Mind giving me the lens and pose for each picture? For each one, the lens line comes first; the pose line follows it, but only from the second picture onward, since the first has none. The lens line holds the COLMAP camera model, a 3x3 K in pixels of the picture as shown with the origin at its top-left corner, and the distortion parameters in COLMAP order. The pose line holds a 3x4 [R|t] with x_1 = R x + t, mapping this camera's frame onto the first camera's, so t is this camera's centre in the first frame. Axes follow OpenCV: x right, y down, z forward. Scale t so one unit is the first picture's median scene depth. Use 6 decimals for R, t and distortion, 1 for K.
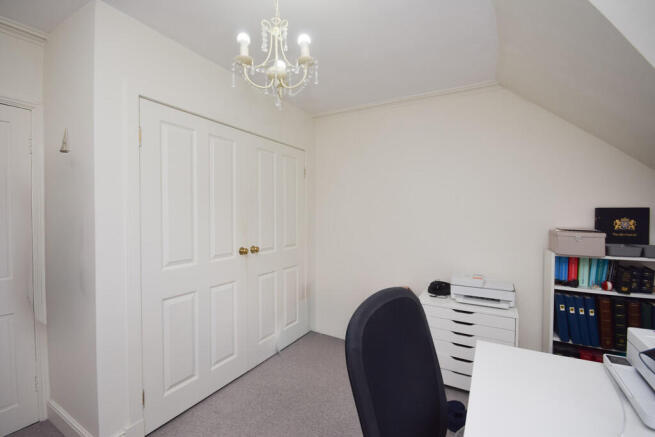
lens RADIAL K [[287.9, 0, 326.5], [0, 287.9, 218.8], [0, 0, 1]] dist [-0.004806, -0.000244]
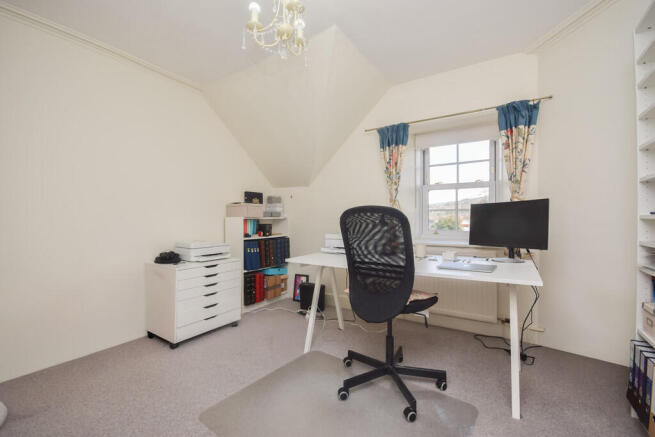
lens RADIAL K [[287.9, 0, 326.9], [0, 287.9, 218.0], [0, 0, 1]] dist [-0.004806, -0.000244]
pose [[0.029088, -0.000572, 0.999577, -0.803435], [0.002969, 0.999995, 0.000486, 0.128867], [-0.999572, 0.002953, 0.029090, 0.512126]]
